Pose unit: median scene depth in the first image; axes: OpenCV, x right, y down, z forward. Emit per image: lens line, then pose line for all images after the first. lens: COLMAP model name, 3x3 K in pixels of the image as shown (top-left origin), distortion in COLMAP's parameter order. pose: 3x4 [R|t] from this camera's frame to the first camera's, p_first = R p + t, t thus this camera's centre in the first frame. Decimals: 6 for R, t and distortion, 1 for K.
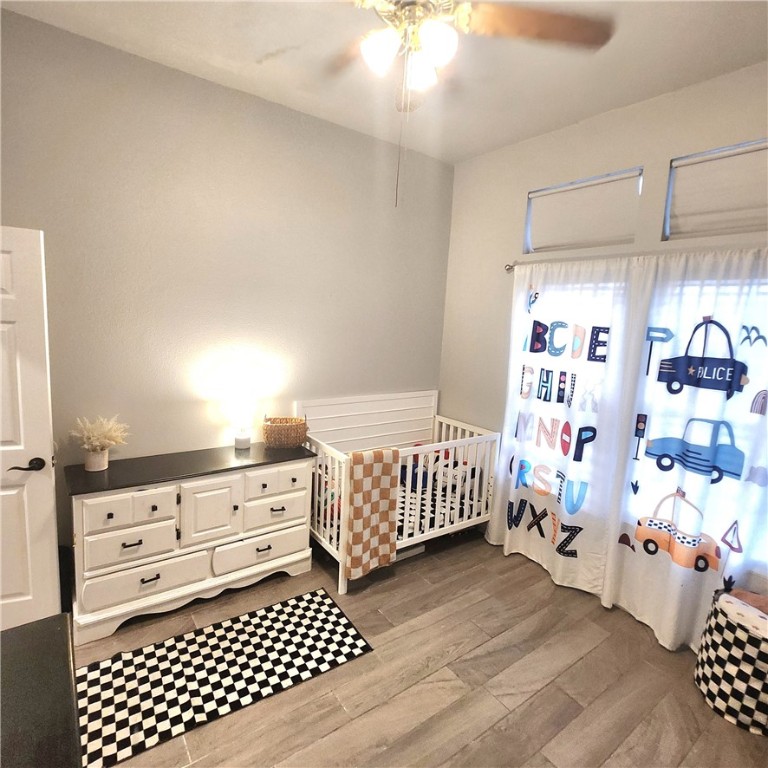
lens RADIAL K [[437.3, 0, 385.1], [0, 437.3, 383.8], [0, 0, 1]] dist [-0.002500, -0.003222]
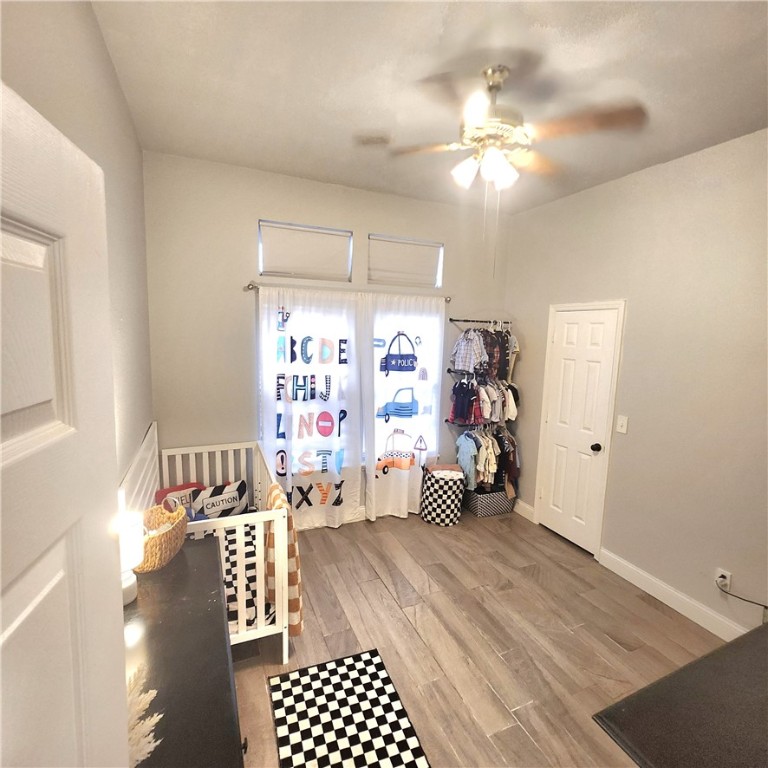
lens RADIAL K [[400.7, 0, 382.9], [0, 400.7, 380.4], [0, 0, 1]] dist [0.001746, -0.005500]
pose [[0.228053, -0.174757, 0.957837, -0.780602], [0.128408, 0.980566, 0.148331, -0.185054], [-0.965144, 0.089167, 0.246061, 0.596929]]
